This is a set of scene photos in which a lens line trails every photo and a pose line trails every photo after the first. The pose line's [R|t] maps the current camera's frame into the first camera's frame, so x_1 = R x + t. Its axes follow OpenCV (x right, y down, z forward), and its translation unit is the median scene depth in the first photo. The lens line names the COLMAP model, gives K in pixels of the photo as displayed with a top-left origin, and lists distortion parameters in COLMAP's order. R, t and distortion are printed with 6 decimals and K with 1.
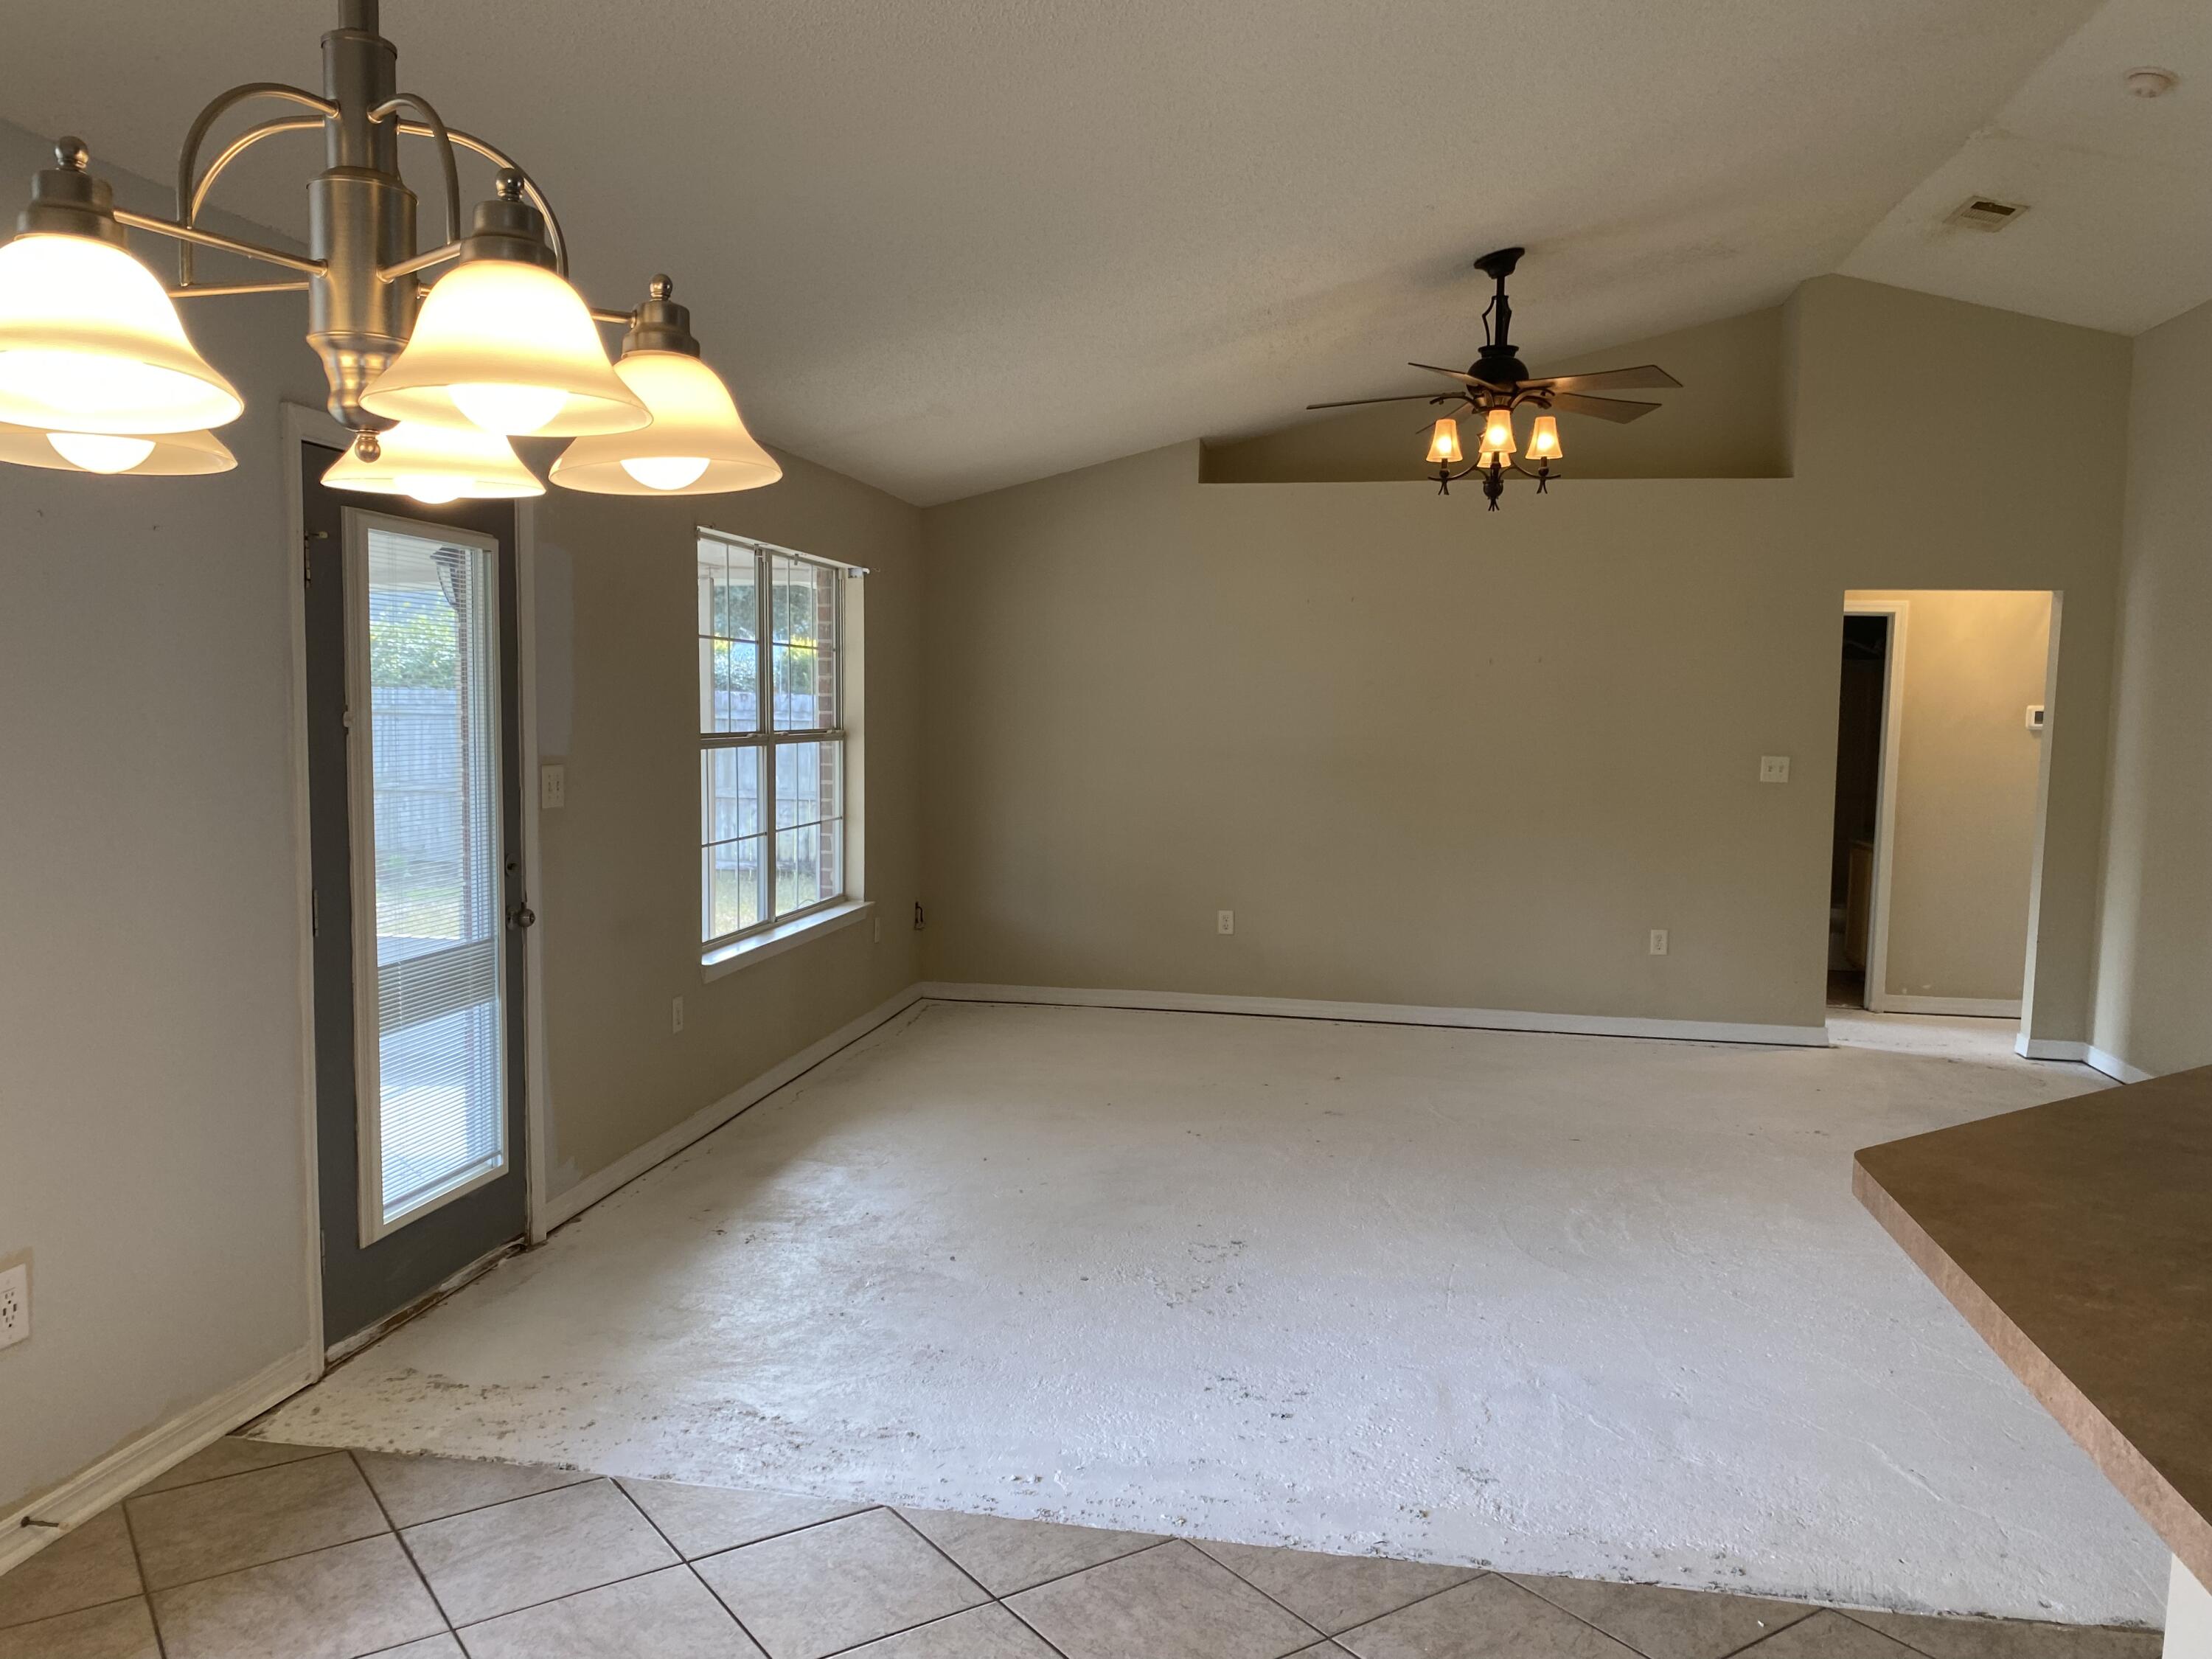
lens RADIAL K [[1676.9, 0, 1101.3], [0, 1676.9, 811.9], [0, 0, 1]] dist [0.039244, -0.033582]
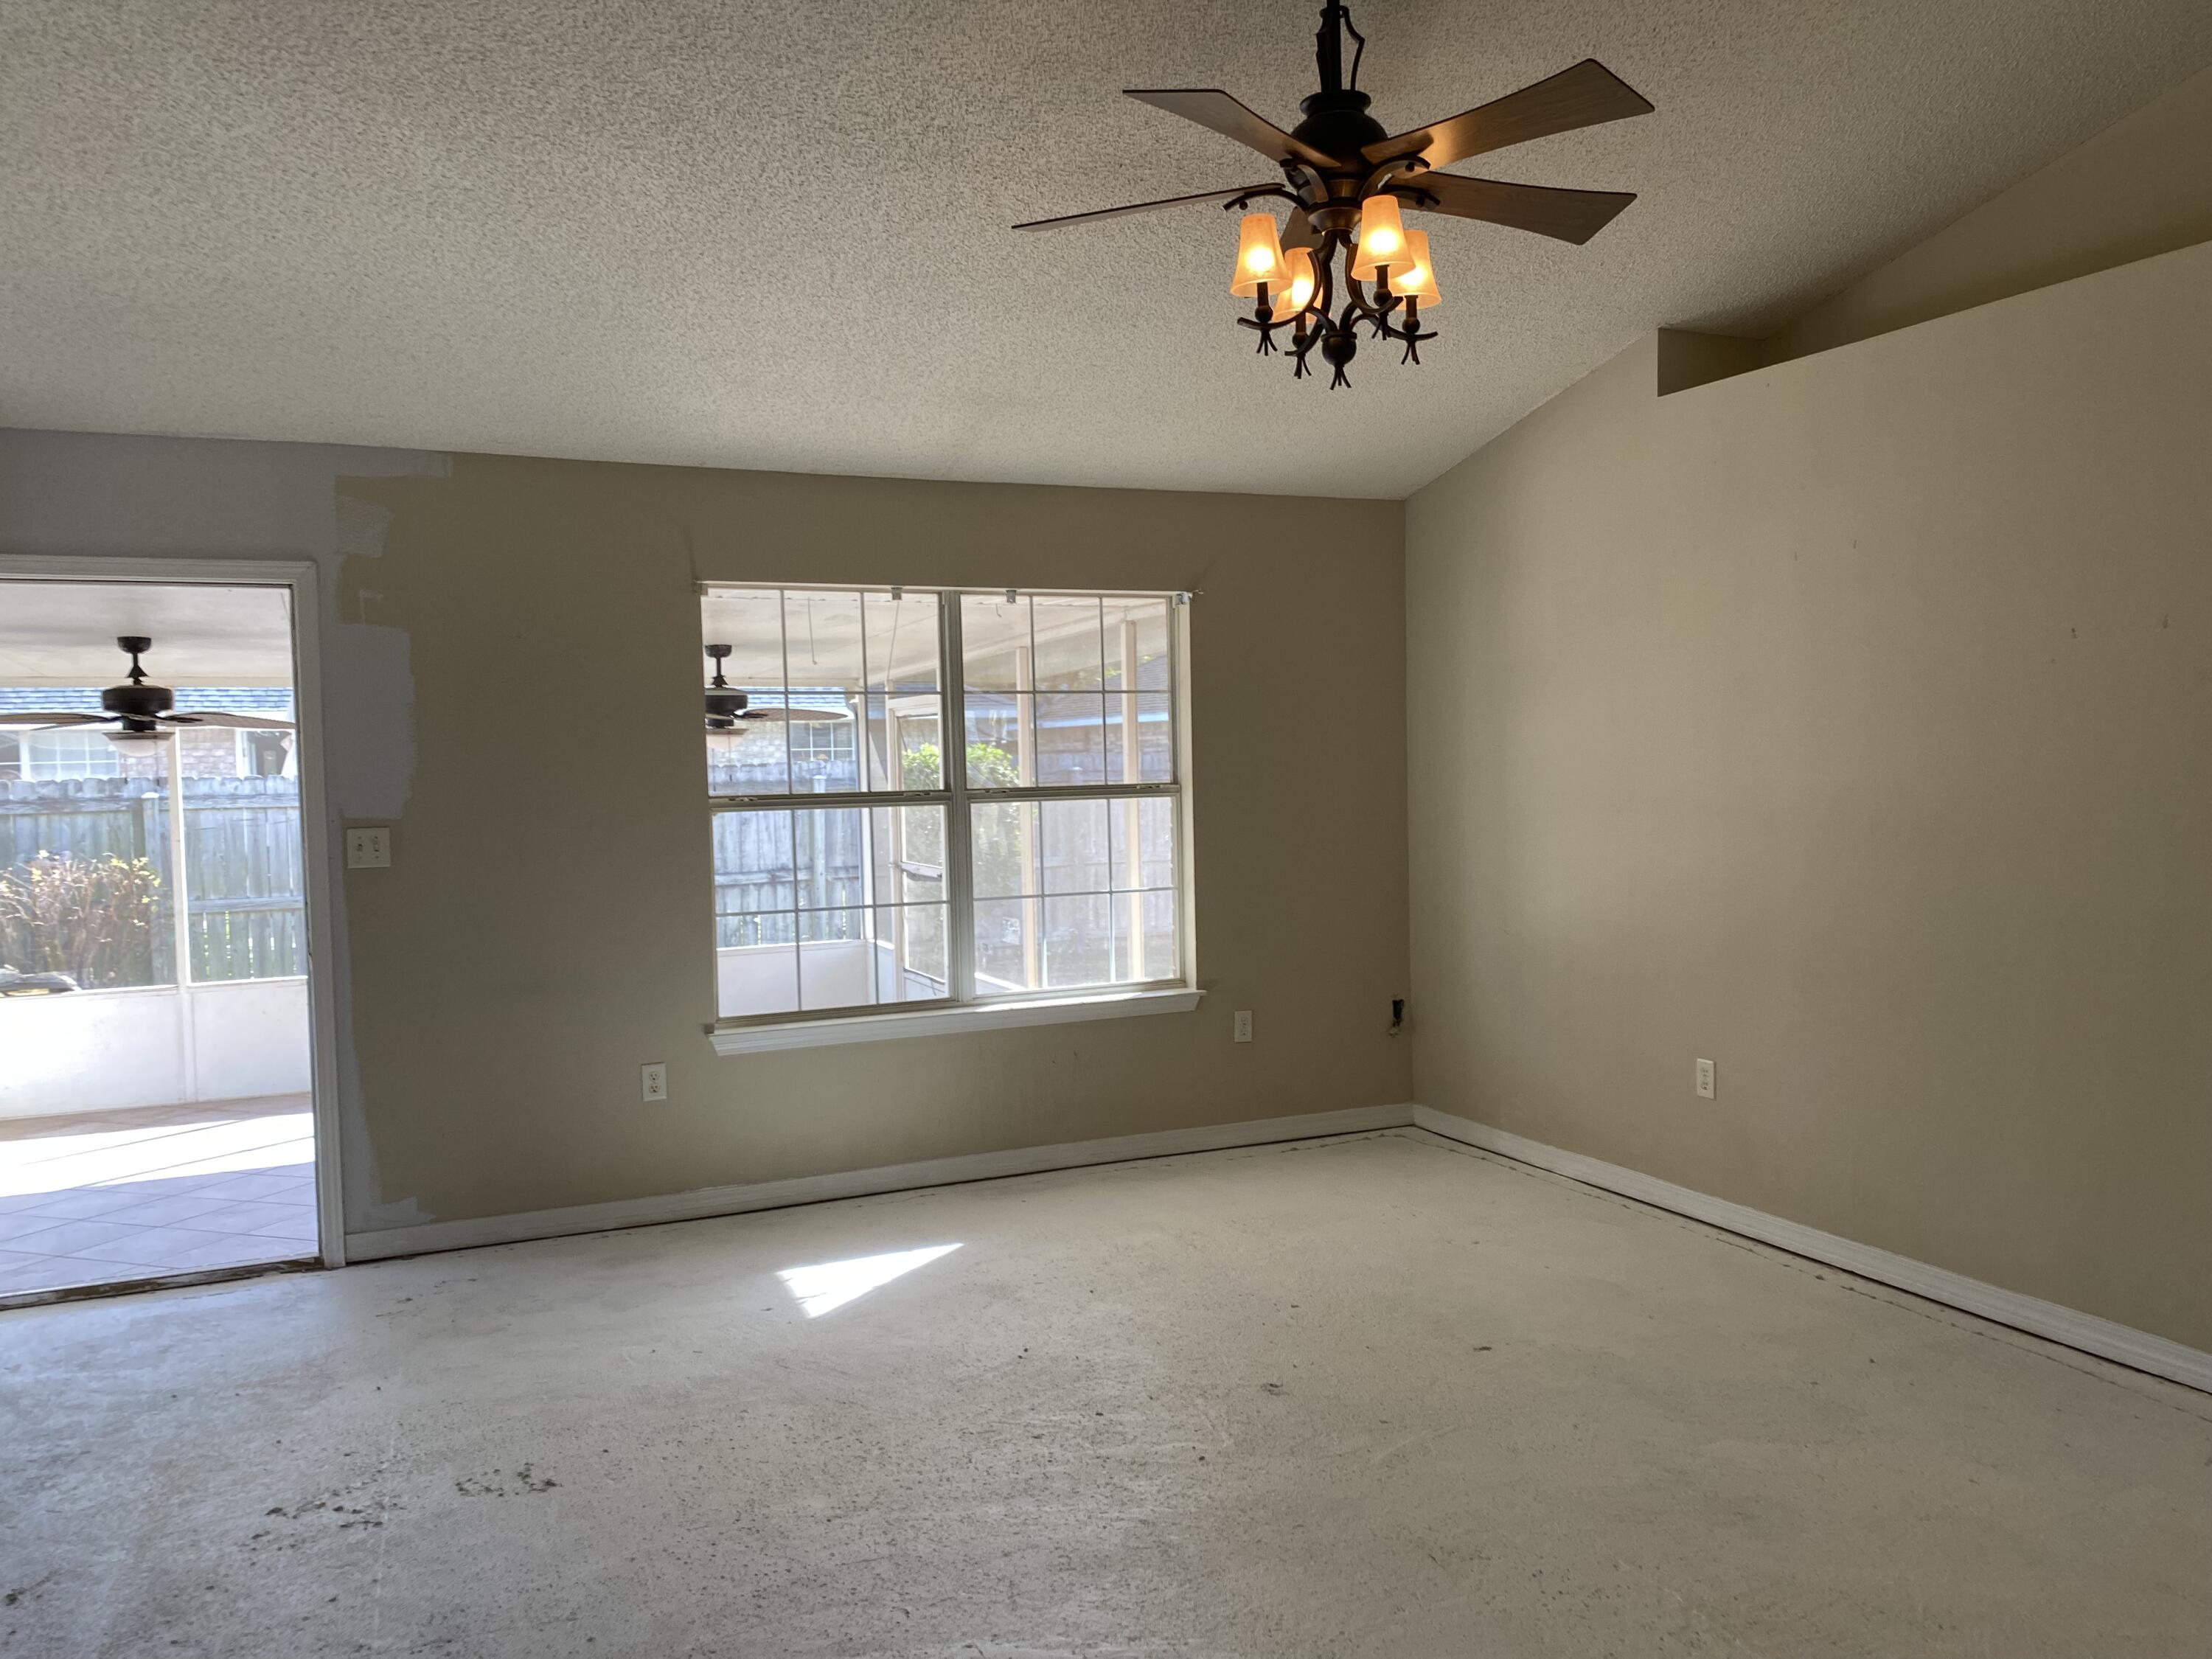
lens RADIAL K [[1676.9, 0, 1099.4], [0, 1676.9, 835.3], [0, 0, 1]] dist [0.039244, -0.033582]
pose [[0.548309, 0.009760, -0.836219, 0.949214], [-0.025003, 0.999676, -0.004727, -0.033845], [0.835902, 0.023500, 0.548375, 0.906337]]
